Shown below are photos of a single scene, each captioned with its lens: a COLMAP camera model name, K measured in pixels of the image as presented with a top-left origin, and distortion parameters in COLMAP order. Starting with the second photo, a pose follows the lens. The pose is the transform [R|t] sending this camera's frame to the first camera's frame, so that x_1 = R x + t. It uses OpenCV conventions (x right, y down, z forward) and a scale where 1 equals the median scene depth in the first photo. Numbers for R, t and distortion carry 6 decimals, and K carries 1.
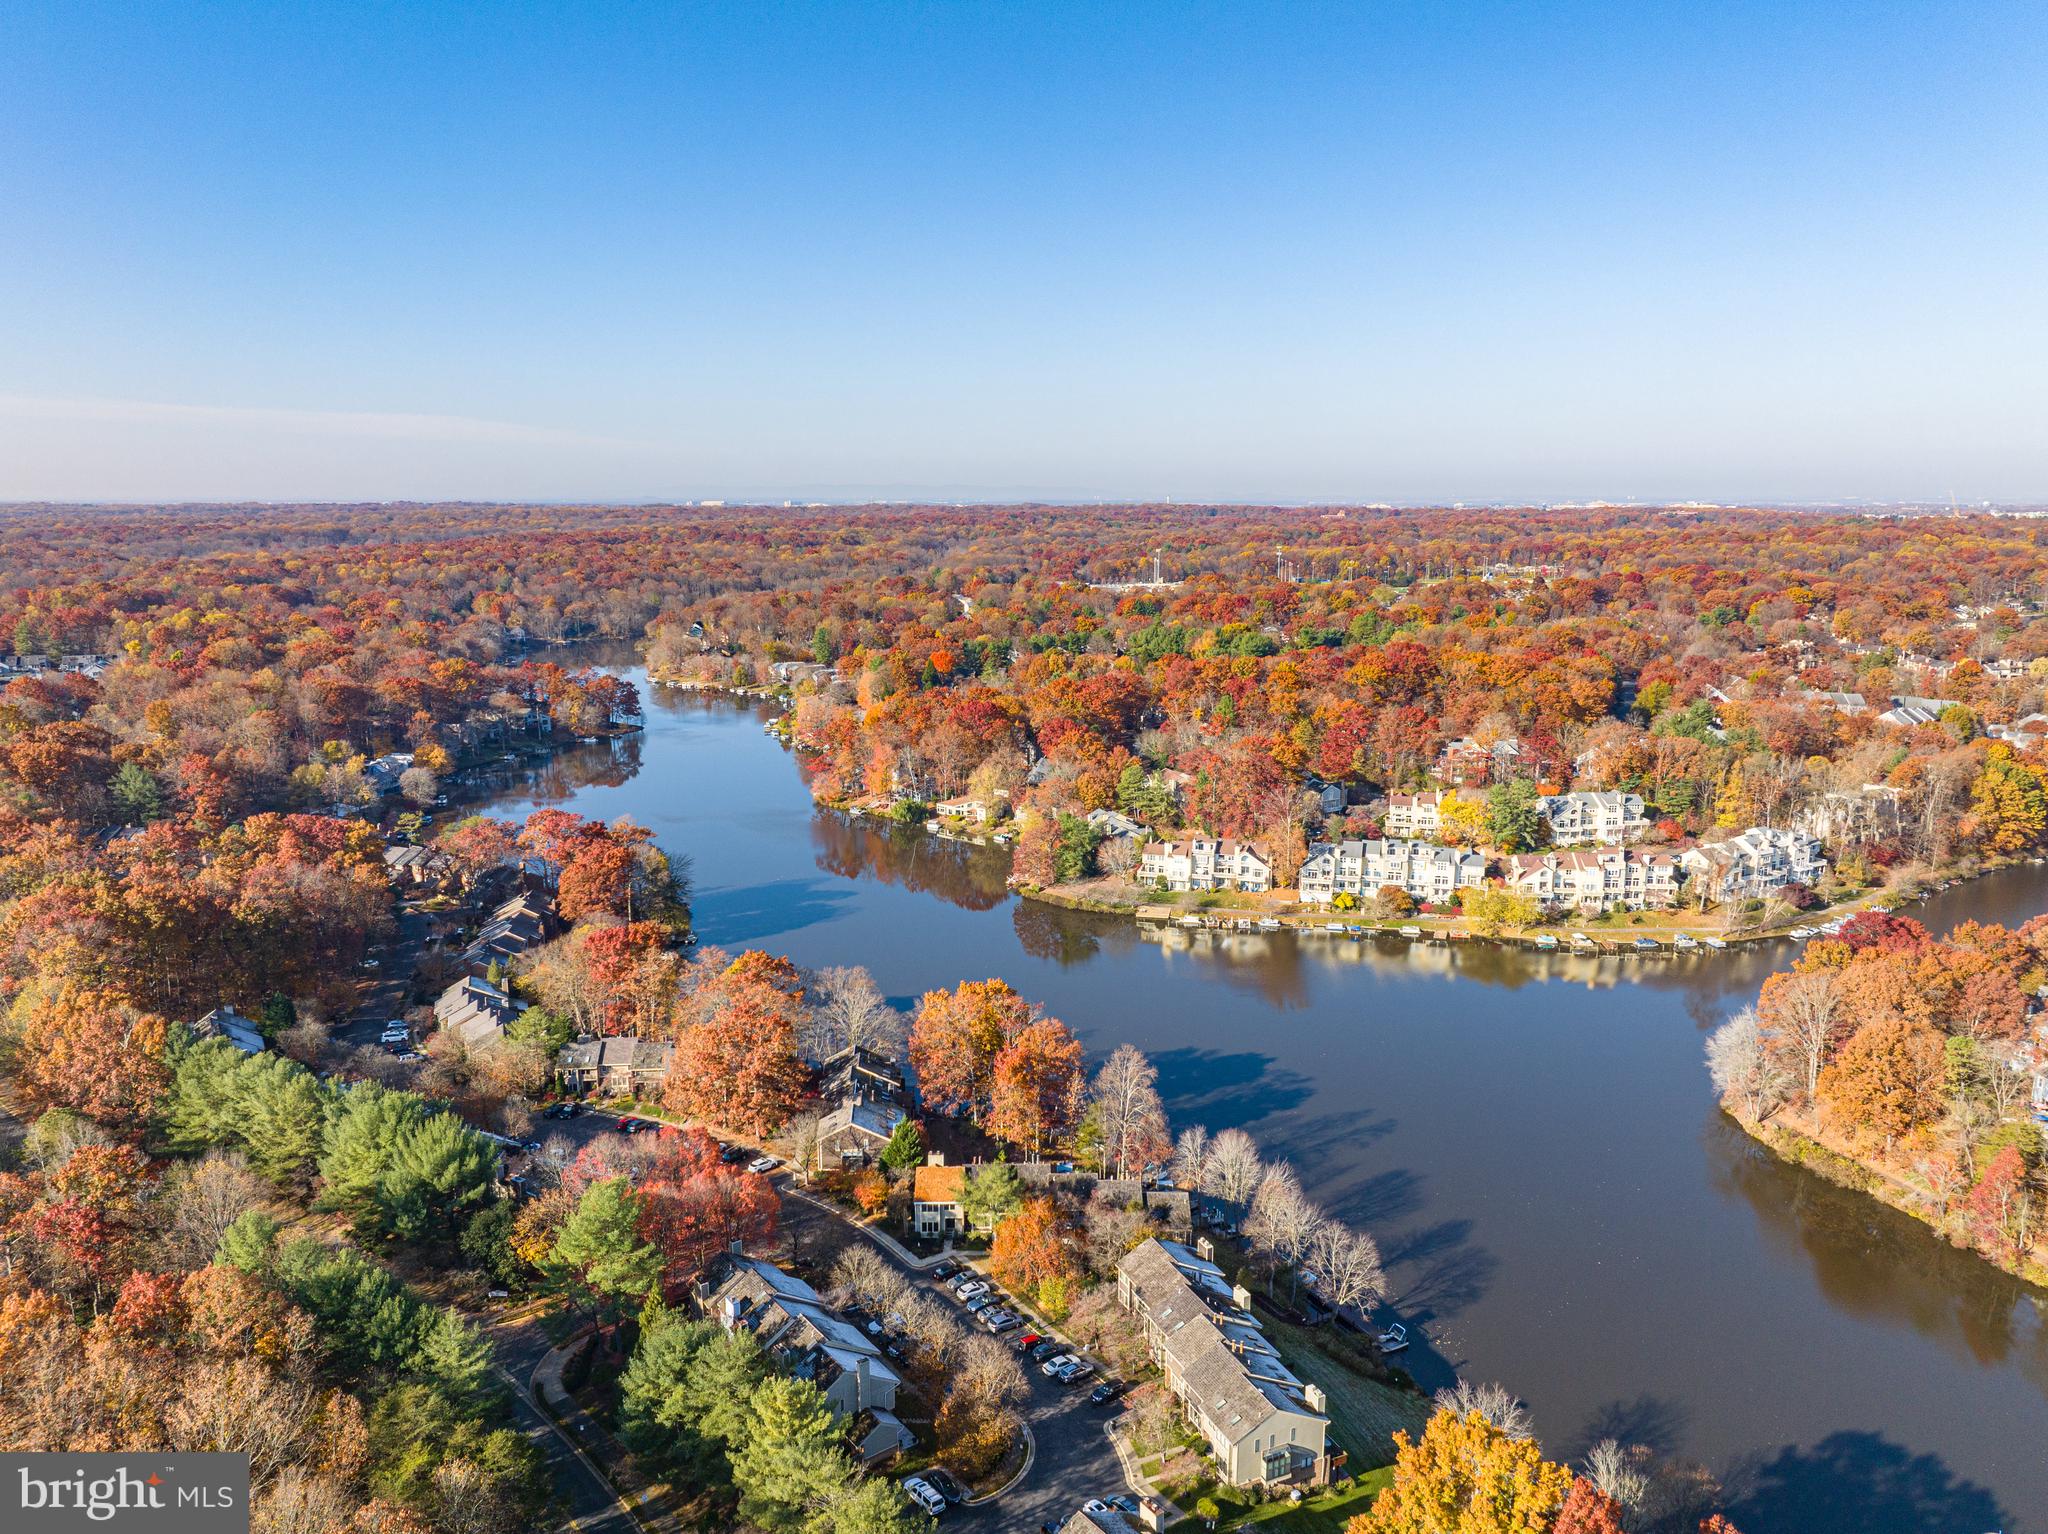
lens RADIAL K [[1424.8, 0, 1029.3], [0, 1424.8, 760.2], [0, 0, 1]] dist [0.015376, -0.022638]
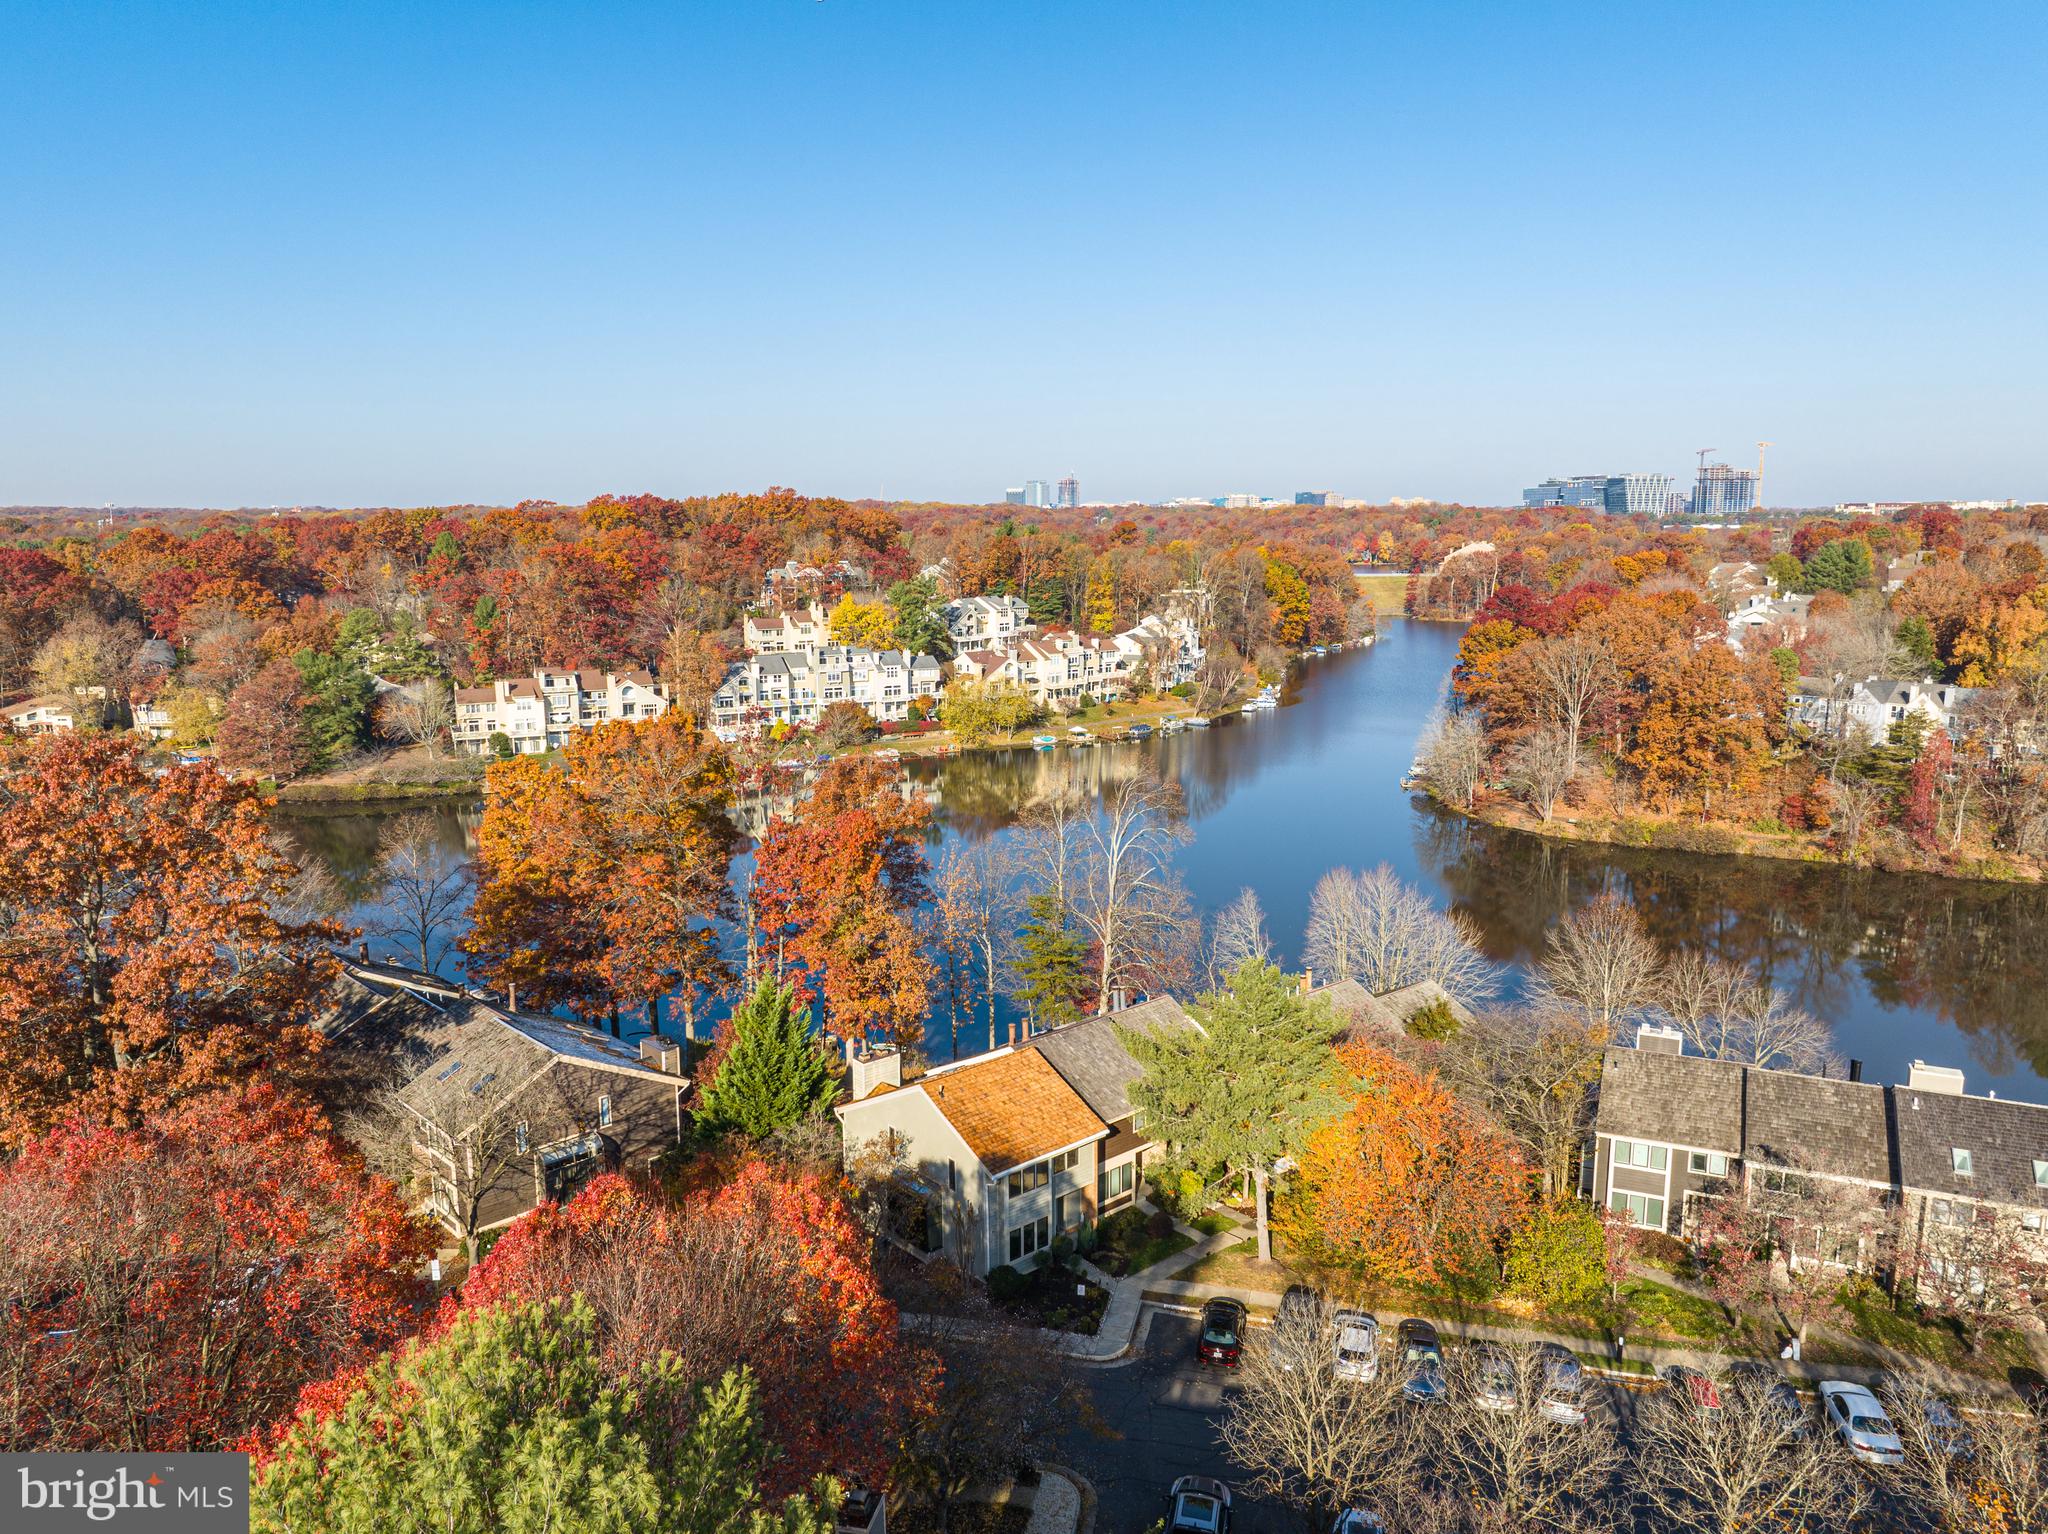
lens RADIAL K [[1434.4, 0, 1027.8], [0, 1434.4, 756.0], [0, 0, 1]] dist [-0.005564, -0.011724]
pose [[0.760771, -0.110363, 0.639568, -0.132752], [0.125691, 0.991833, 0.021638, 0.106961], [-0.636733, 0.063926, 0.768430, 0.375177]]
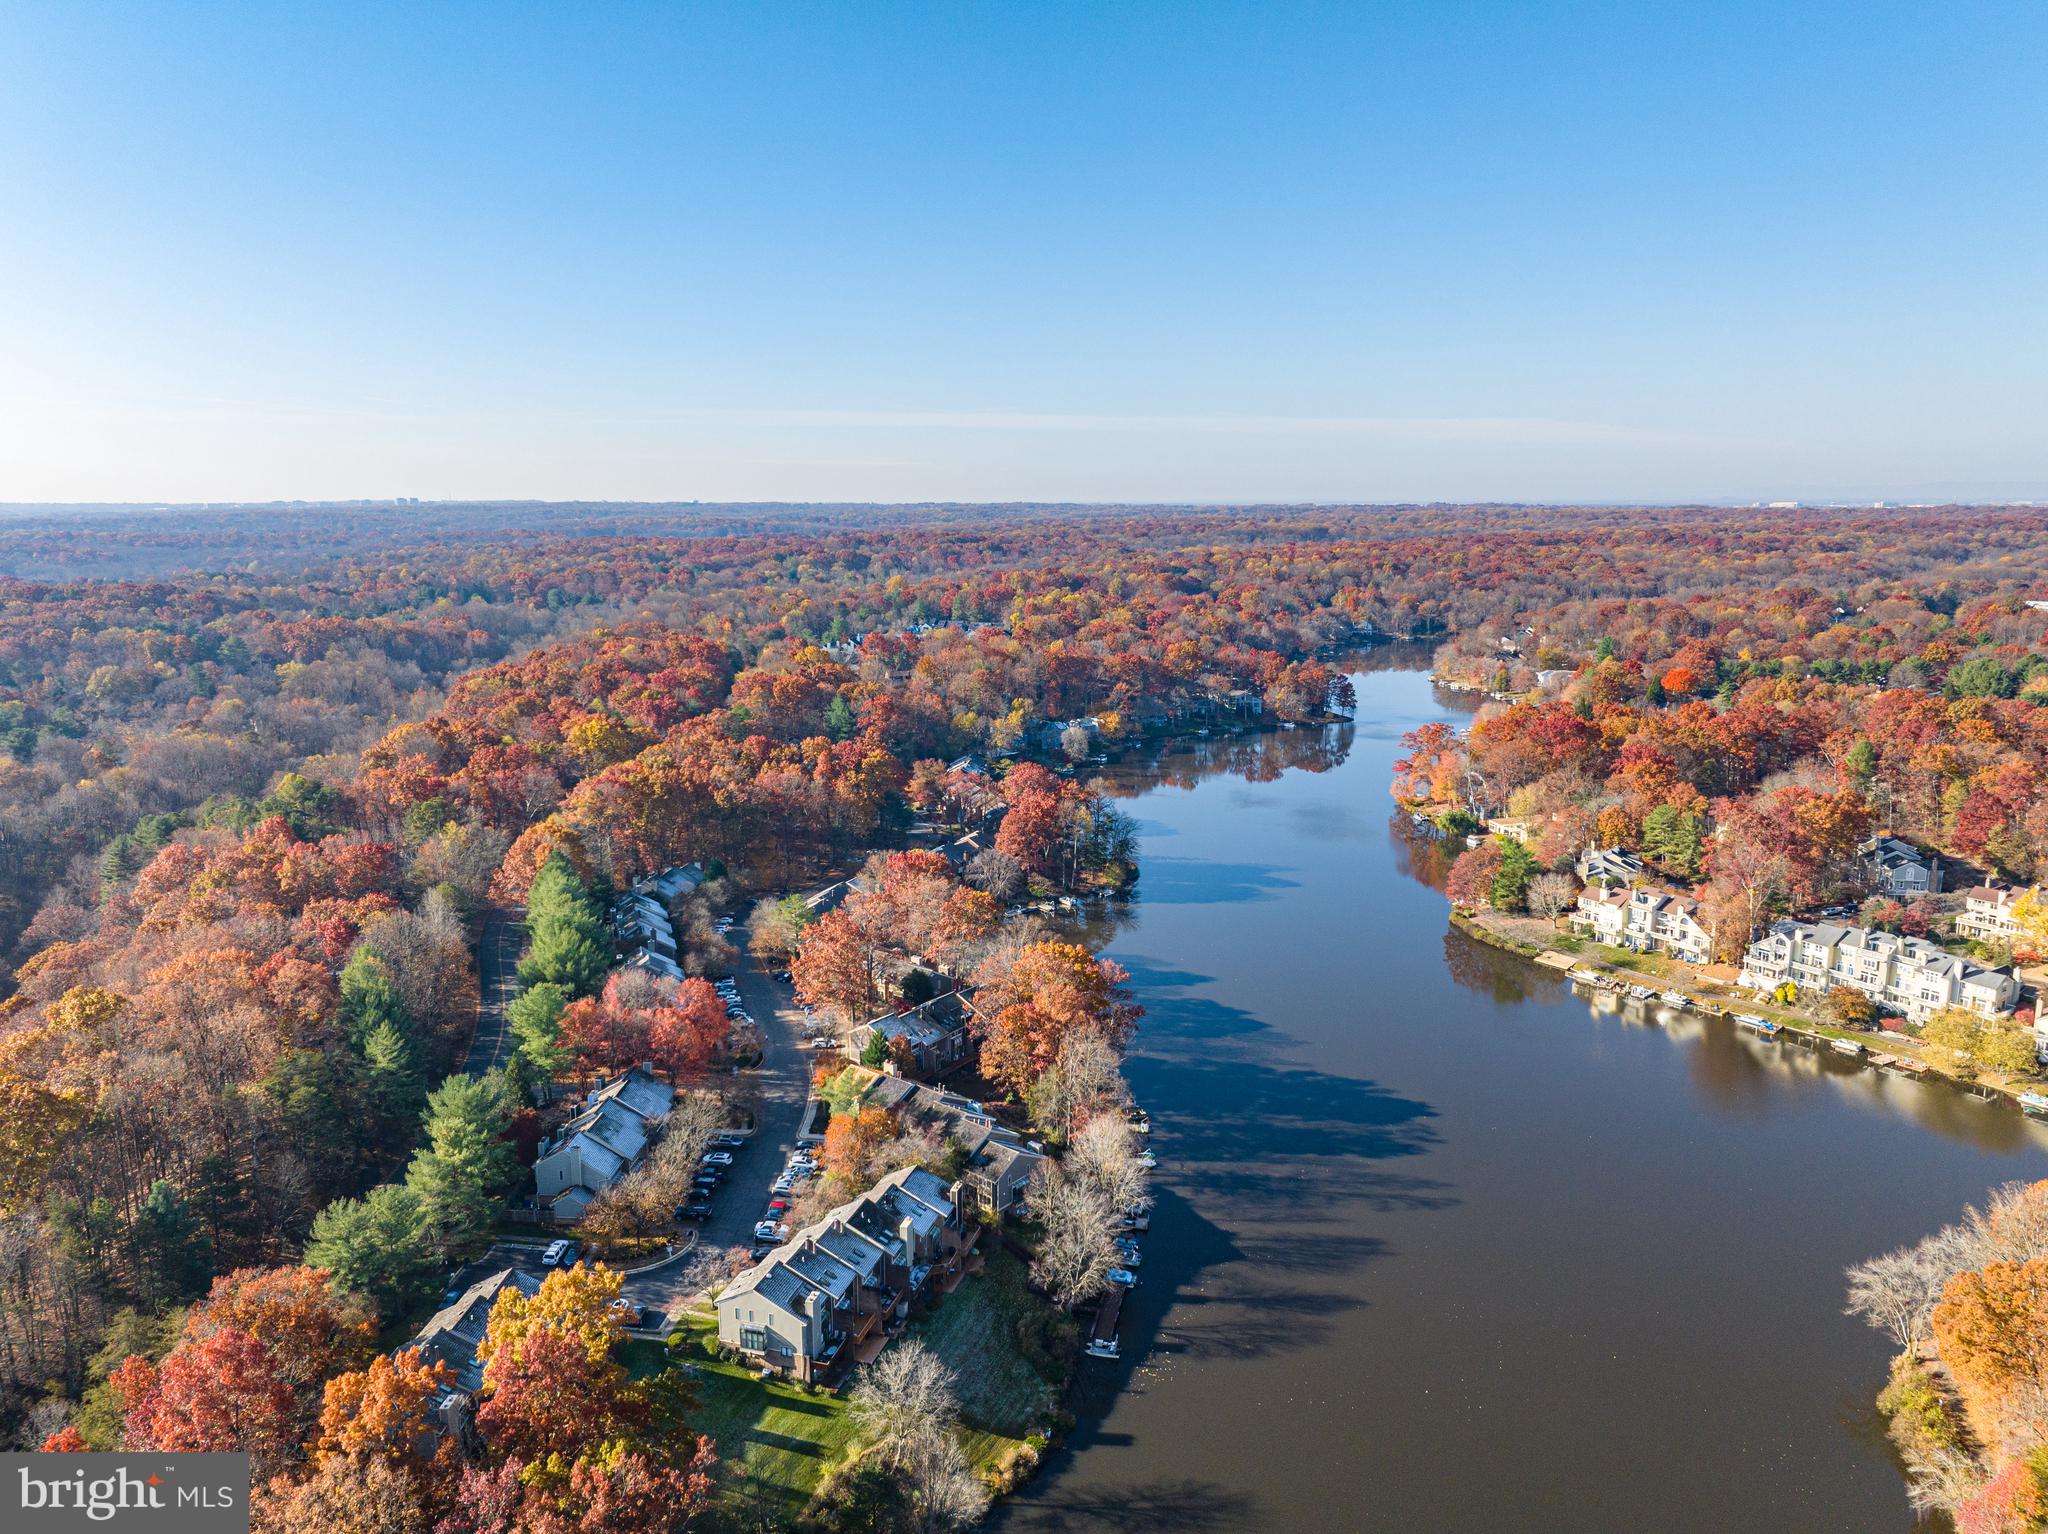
lens RADIAL K [[1439.2, 0, 1029.2], [0, 1439.2, 722.2], [0, 0, 1]] dist [0.004807, -0.002221]
pose [[0.756537, 0.099117, -0.646396, 0.396356], [-0.117355, 0.992978, 0.014909, -0.015546], [0.643334, 0.064579, 0.762857, 0.086976]]
